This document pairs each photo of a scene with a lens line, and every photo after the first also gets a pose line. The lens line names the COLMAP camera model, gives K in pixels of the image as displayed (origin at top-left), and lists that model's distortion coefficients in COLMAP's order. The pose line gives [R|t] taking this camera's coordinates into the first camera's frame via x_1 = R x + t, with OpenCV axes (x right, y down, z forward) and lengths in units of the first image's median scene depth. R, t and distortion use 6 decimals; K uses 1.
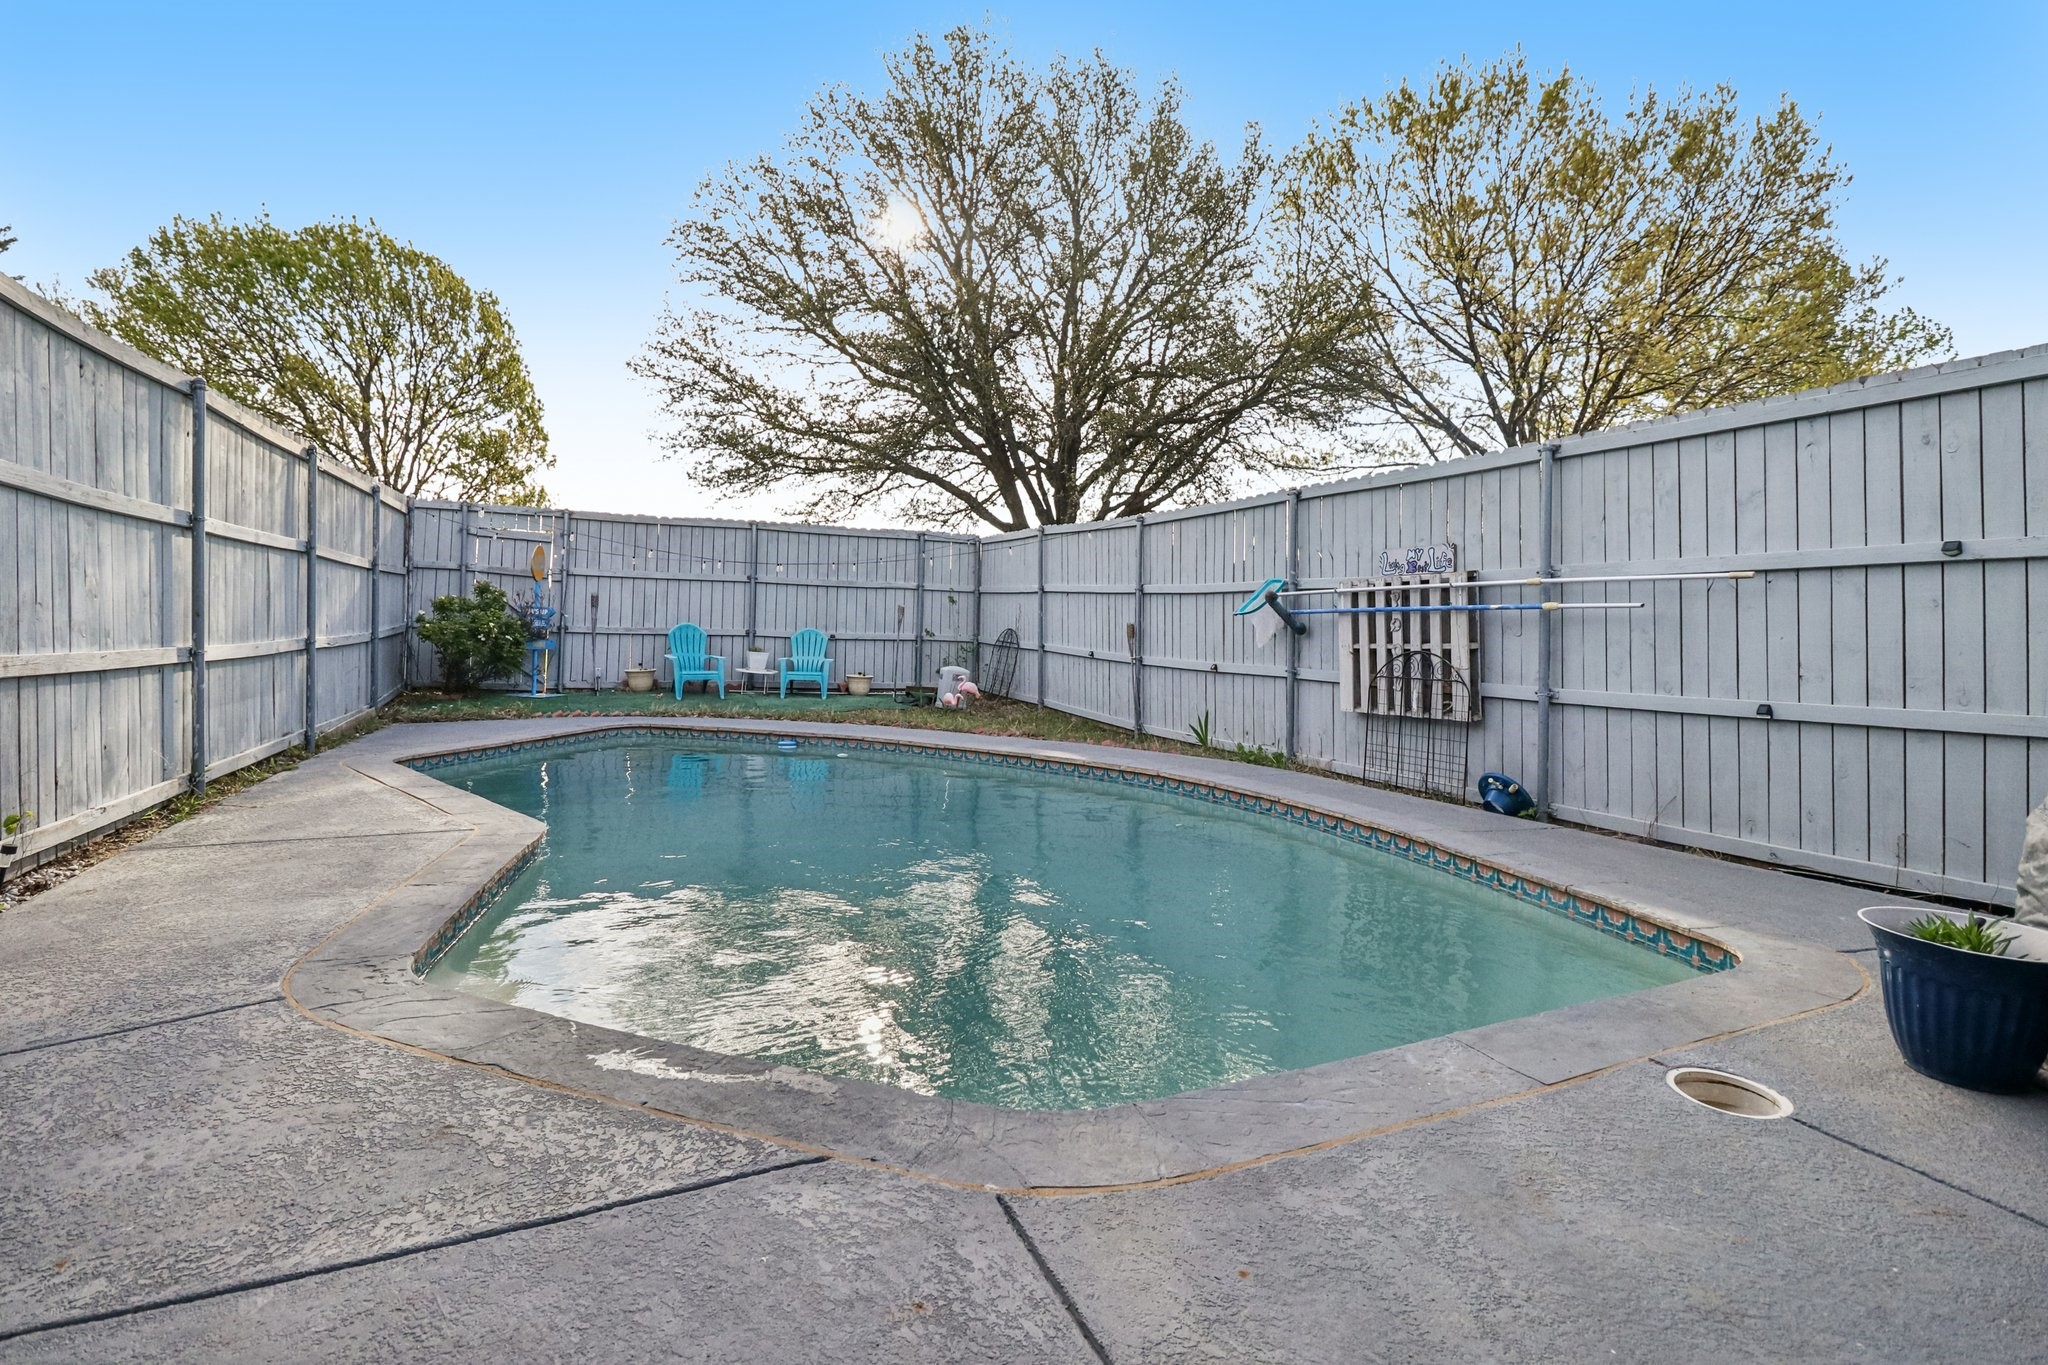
lens RADIAL K [[972.8, 0, 1014.7], [0, 972.8, 648.3], [0, 0, 1]] dist [-0.000311, -0.015300]
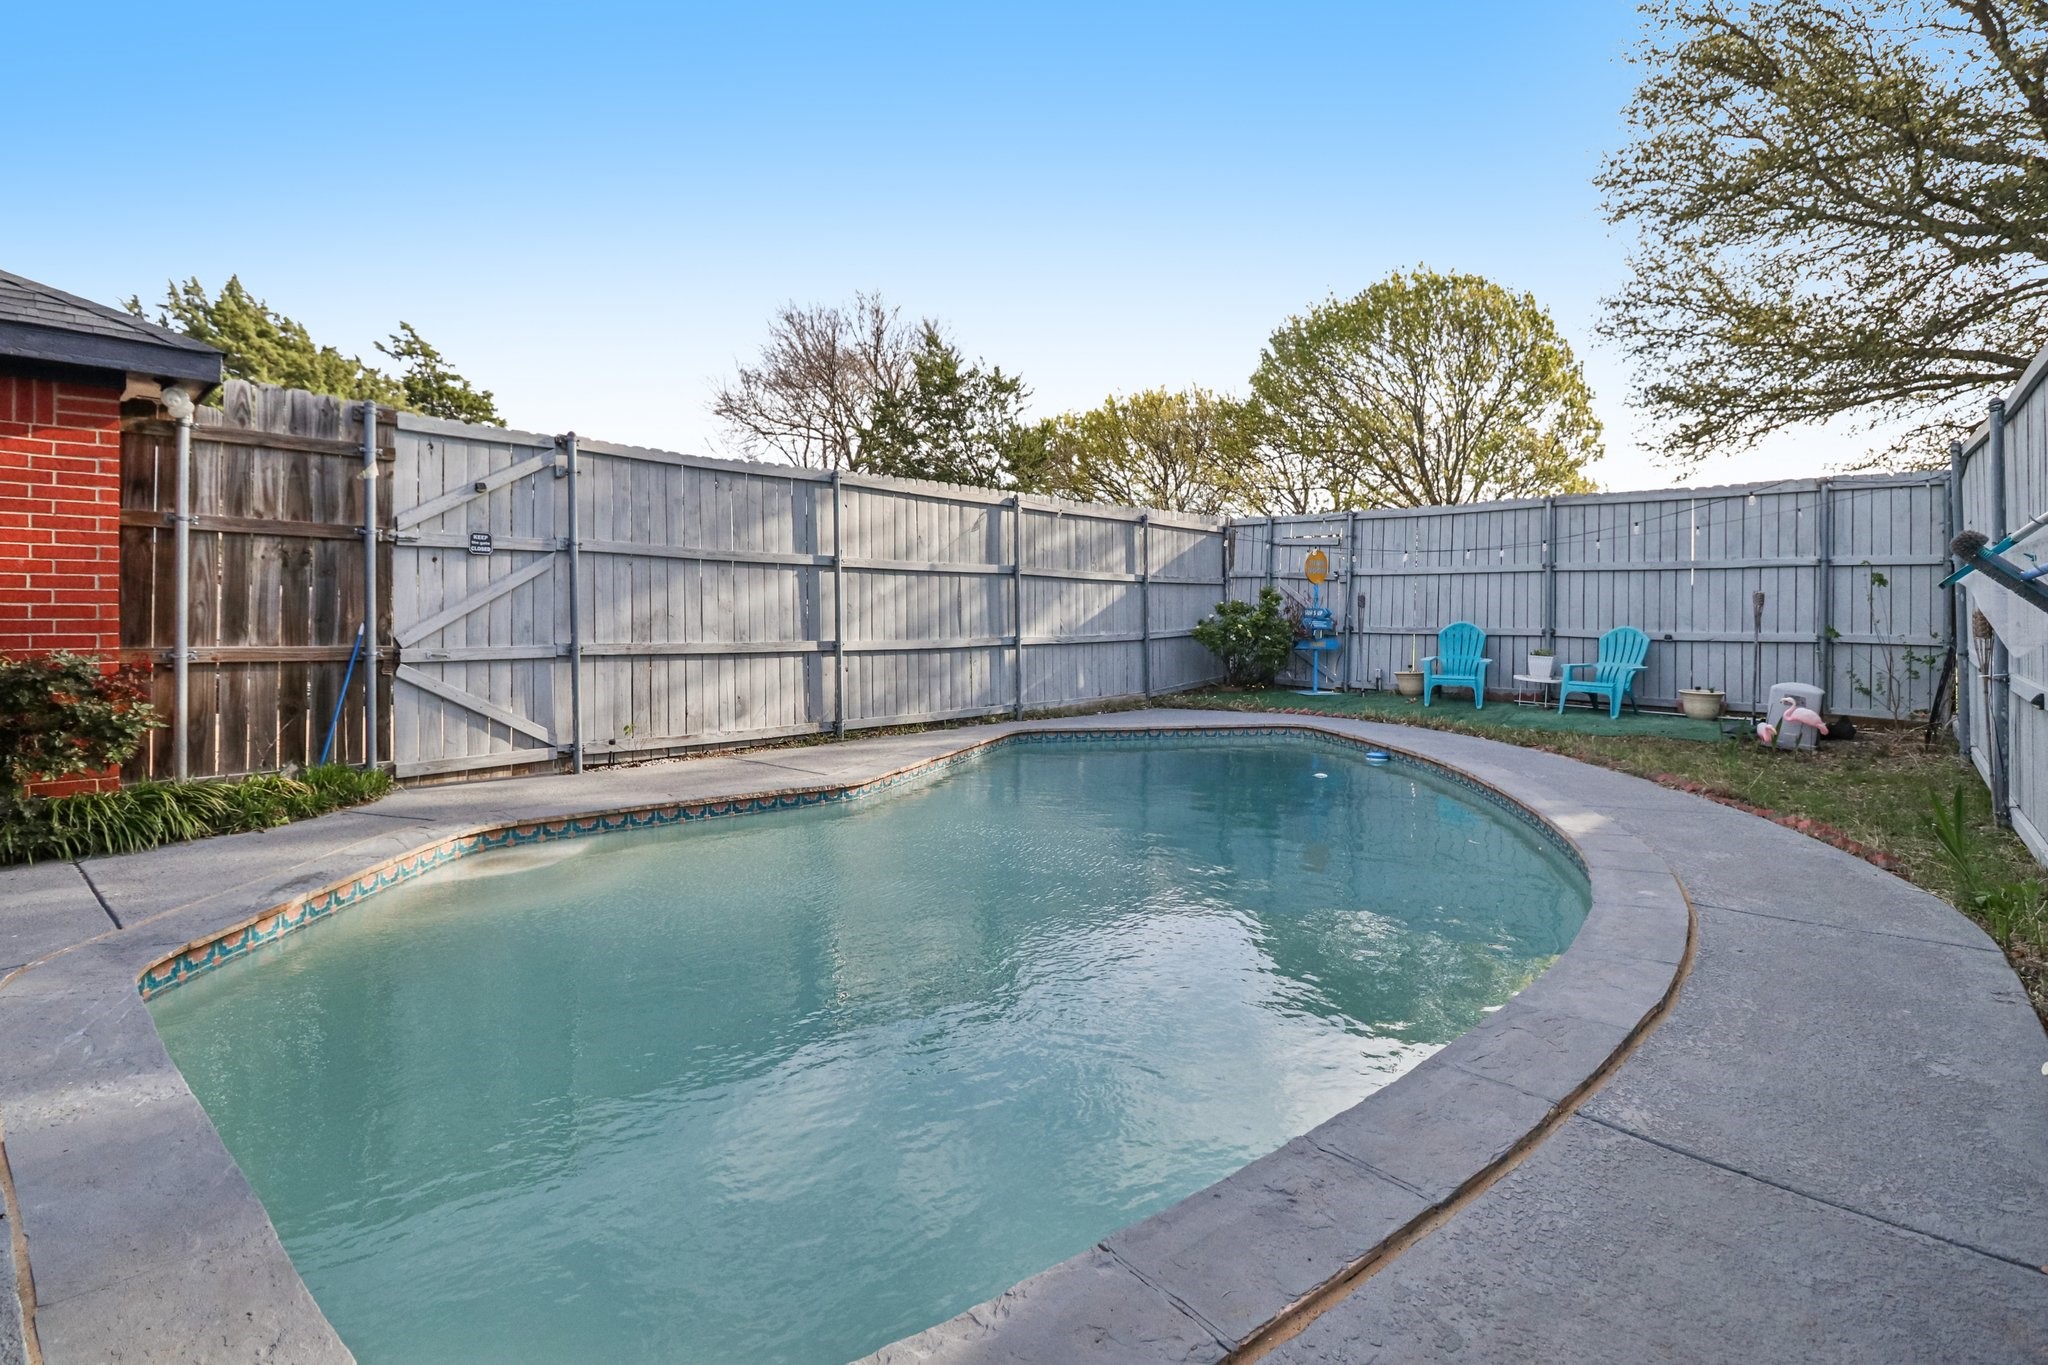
lens RADIAL K [[972.8, 0, 1014.7], [0, 972.8, 648.3], [0, 0, 1]] dist [-0.000311, -0.015300]
pose [[0.408633, 0.009322, -0.912651, 0.304870], [-0.013285, 0.999903, 0.004265, 0.000152], [0.912602, 0.010382, 0.408717, 0.251347]]
